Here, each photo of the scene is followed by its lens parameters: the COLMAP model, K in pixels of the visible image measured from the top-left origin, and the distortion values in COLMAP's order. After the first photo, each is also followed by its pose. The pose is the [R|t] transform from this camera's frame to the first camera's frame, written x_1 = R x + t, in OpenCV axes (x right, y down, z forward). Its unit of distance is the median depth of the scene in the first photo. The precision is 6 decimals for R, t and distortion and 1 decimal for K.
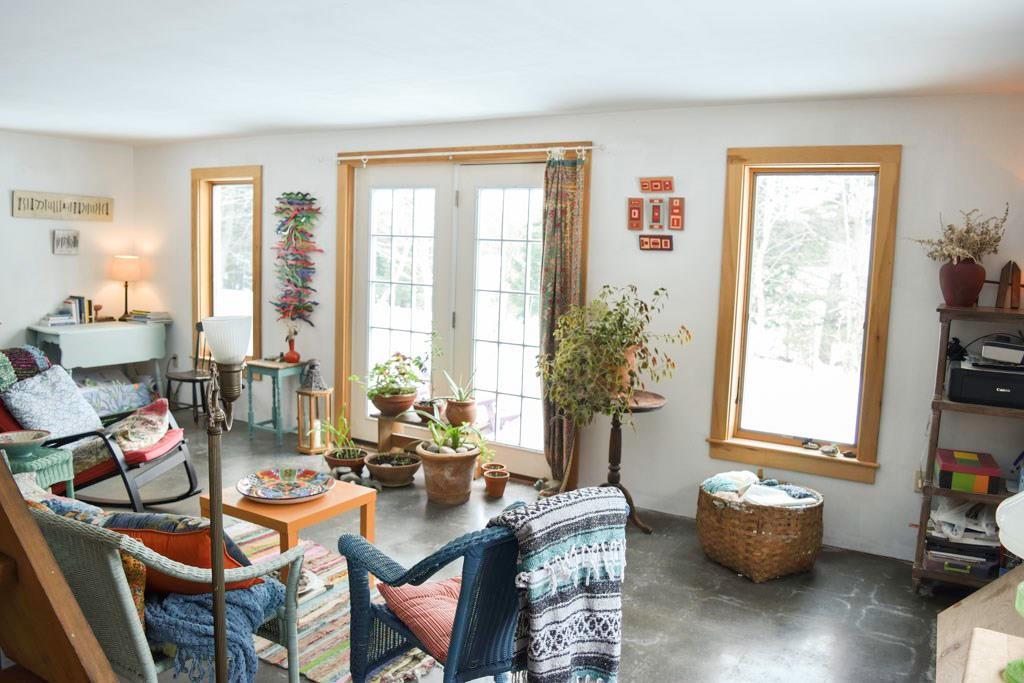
lens RADIAL K [[806.7, 0, 515.5], [0, 806.7, 339.0], [0, 0, 1]] dist [-0.091618, 0.011719]
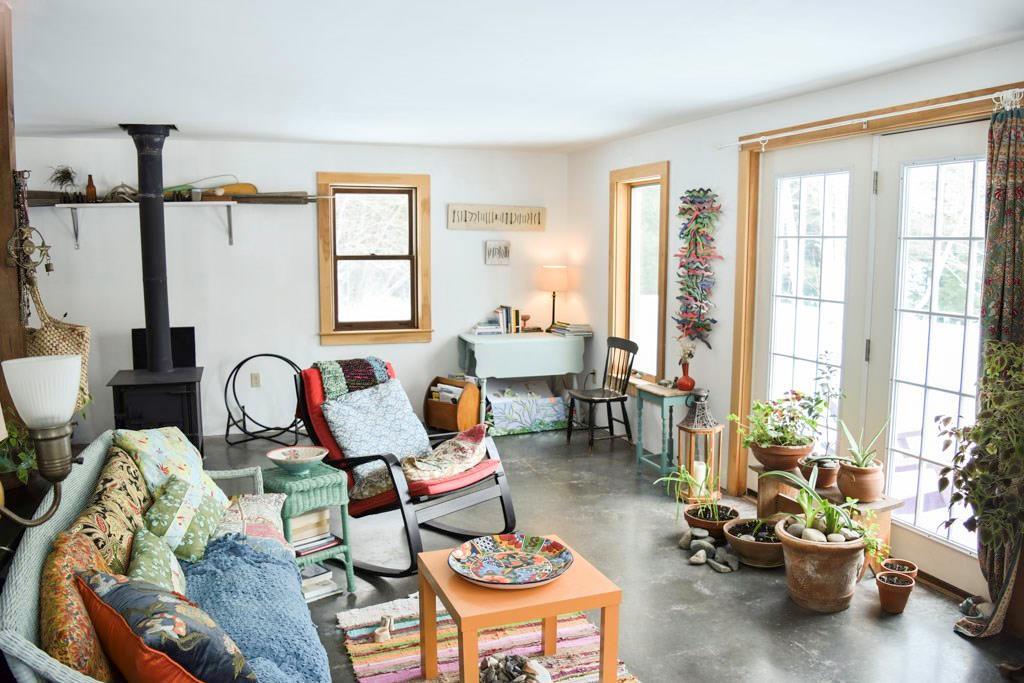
lens RADIAL K [[806.7, 0, 508.5], [0, 806.7, 342.2], [0, 0, 1]] dist [-0.091618, 0.011719]
pose [[0.777458, 0.043588, -0.627423, 0.113616], [-0.048937, 0.998764, 0.008746, -0.020745], [0.627028, 0.023904, 0.778630, 0.233600]]
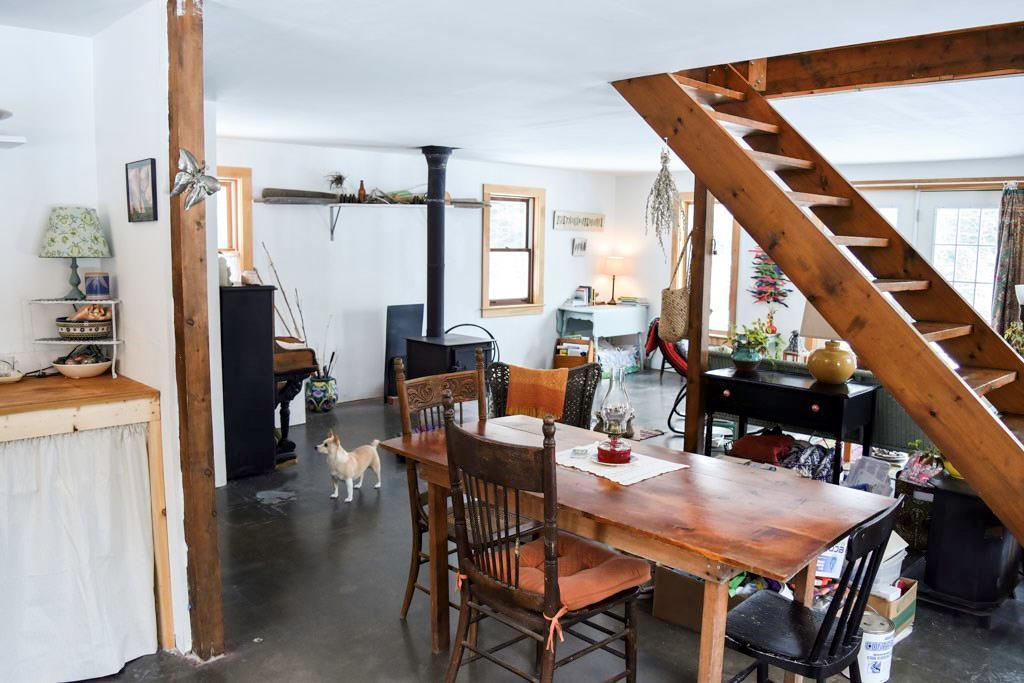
lens RADIAL K [[806.7, 0, 513.4], [0, 806.7, 337.2], [0, 0, 1]] dist [-0.091618, 0.011719]
pose [[0.968550, 0.010043, -0.248618, -0.390170], [-0.010261, 0.999947, 0.000421, 0.042551], [0.248609, 0.002143, 0.968602, -0.477105]]
